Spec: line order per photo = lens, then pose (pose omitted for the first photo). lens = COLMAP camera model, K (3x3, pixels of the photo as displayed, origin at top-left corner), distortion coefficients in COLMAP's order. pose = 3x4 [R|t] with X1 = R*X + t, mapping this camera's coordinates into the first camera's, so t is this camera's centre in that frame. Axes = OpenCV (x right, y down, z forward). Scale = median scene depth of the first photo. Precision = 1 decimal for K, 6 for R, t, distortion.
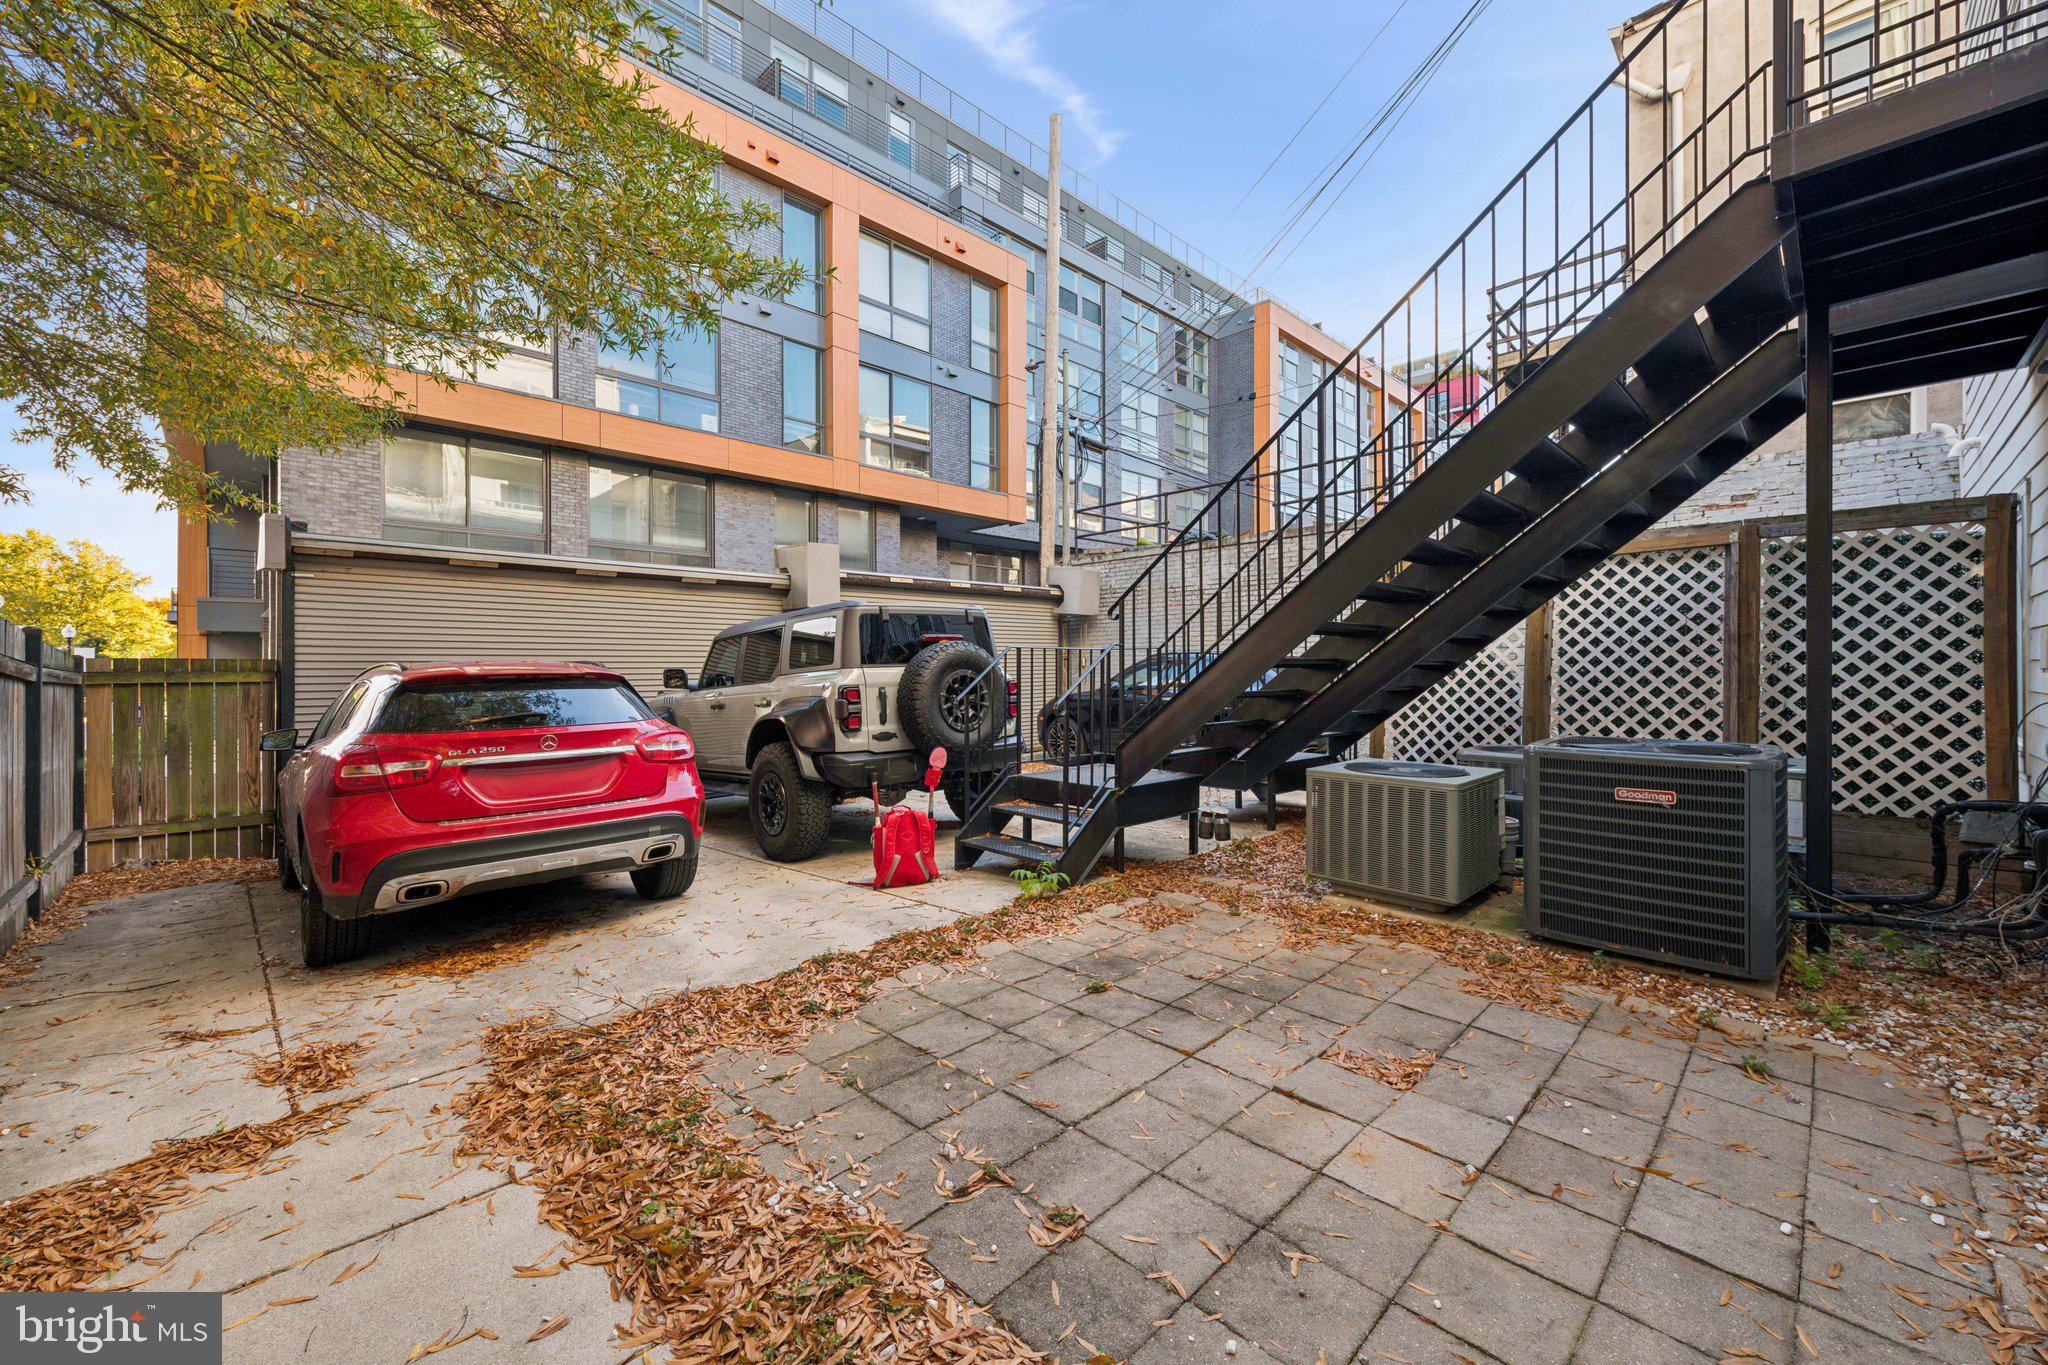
lens RADIAL K [[808.2, 0, 1038.2], [0, 808.2, 670.4], [0, 0, 1]] dist [0.008010, -0.002194]
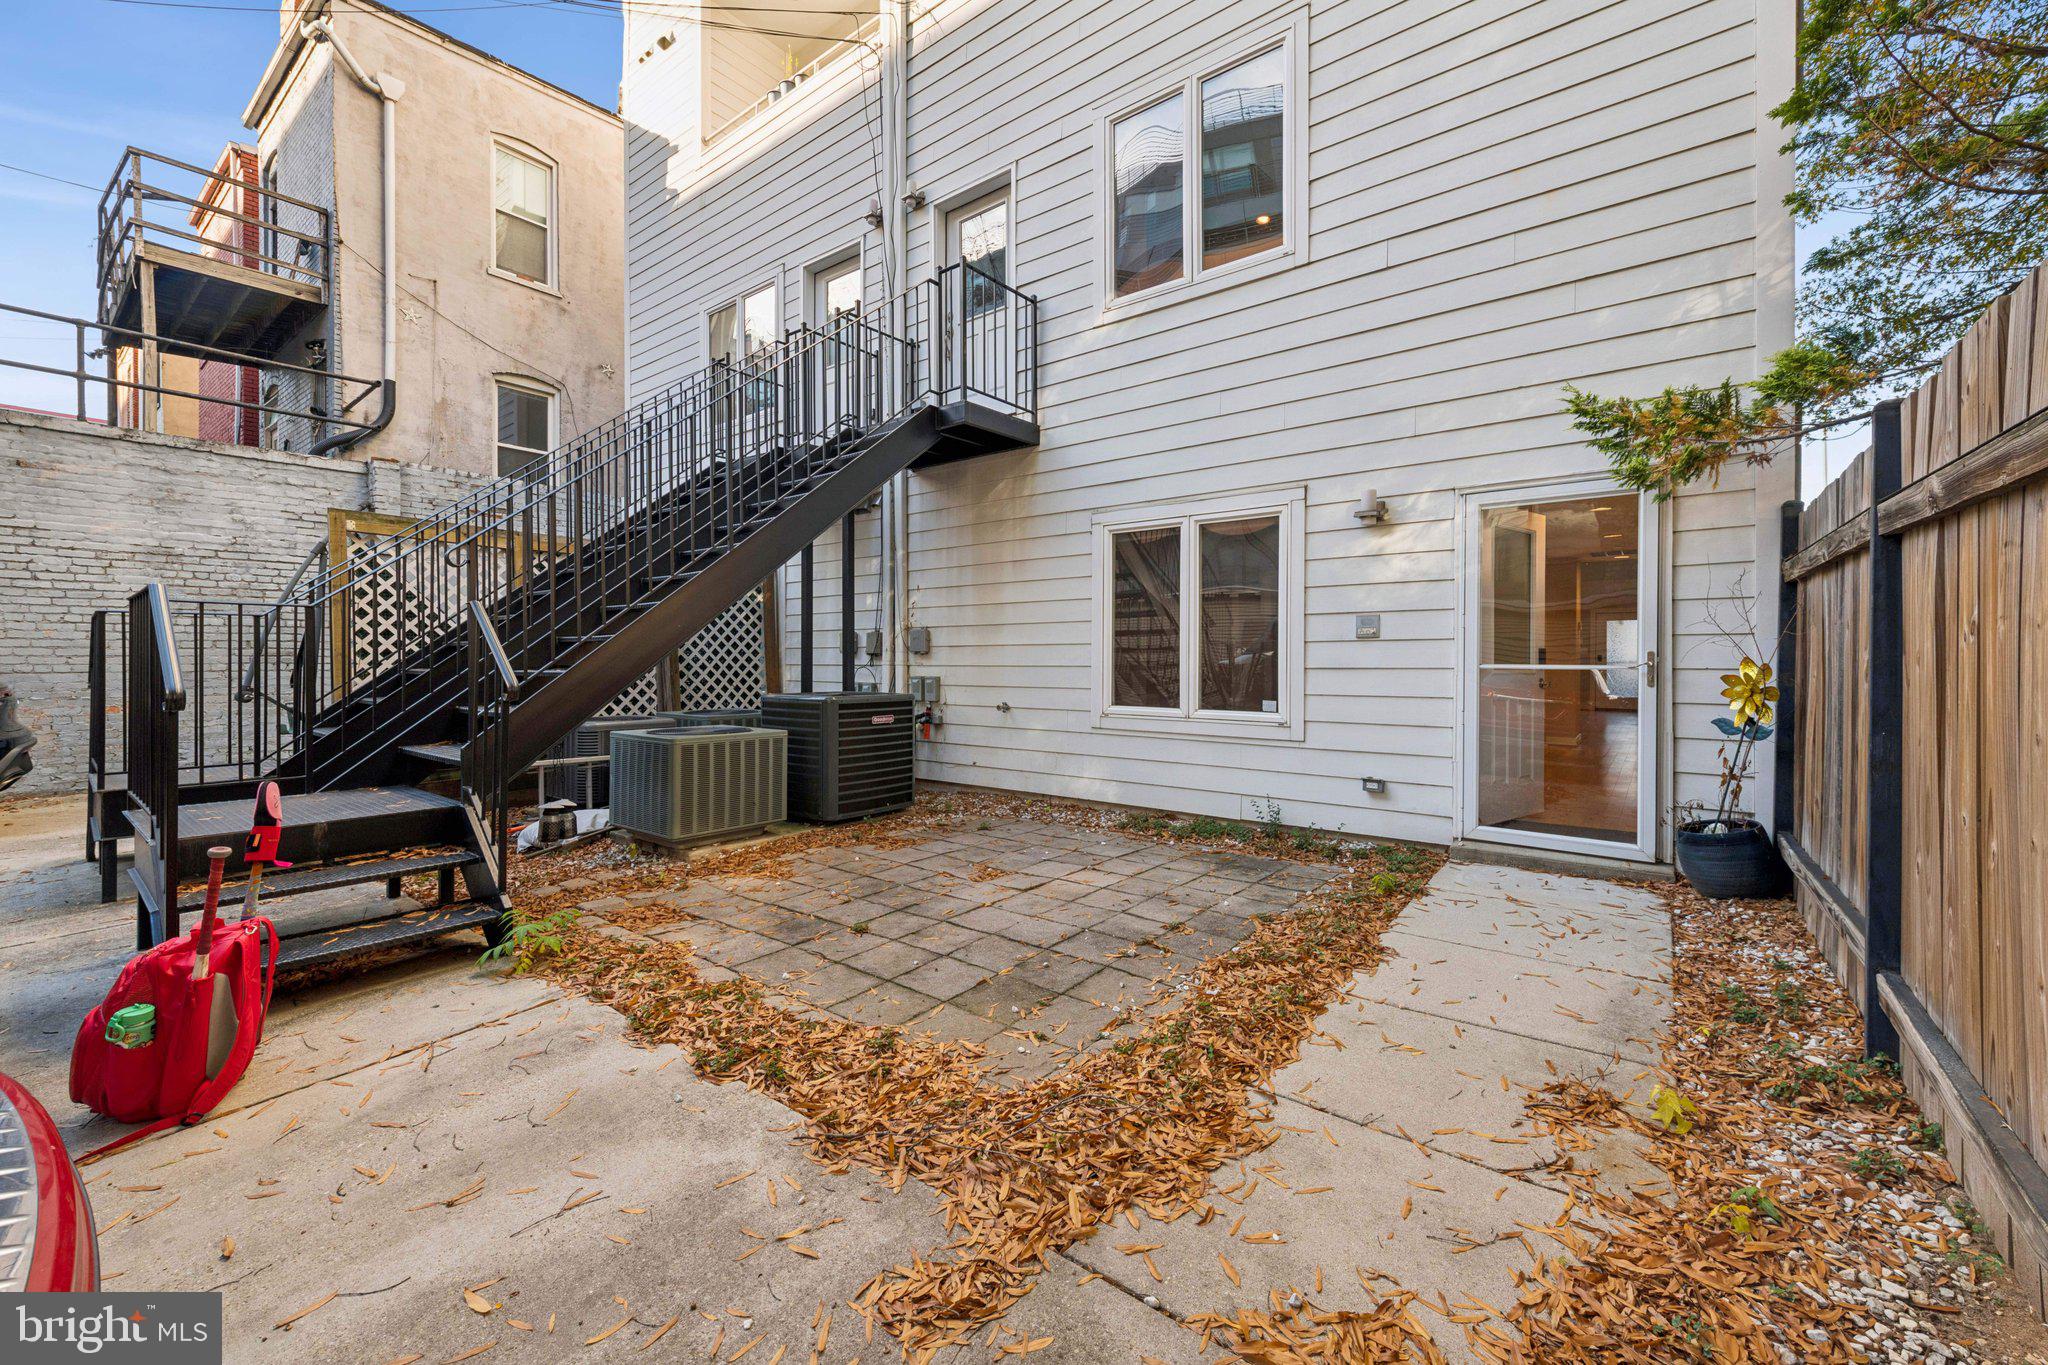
lens RADIAL K [[808.2, 0, 1041.1], [0, 808.2, 669.1], [0, 0, 1]] dist [0.008010, -0.002194]
pose [[-0.135397, -0.005283, 0.990777, -1.098996], [0.004148, 0.999974, 0.005899, 0.037973], [-0.990783, 0.004909, -0.135371, 0.953701]]
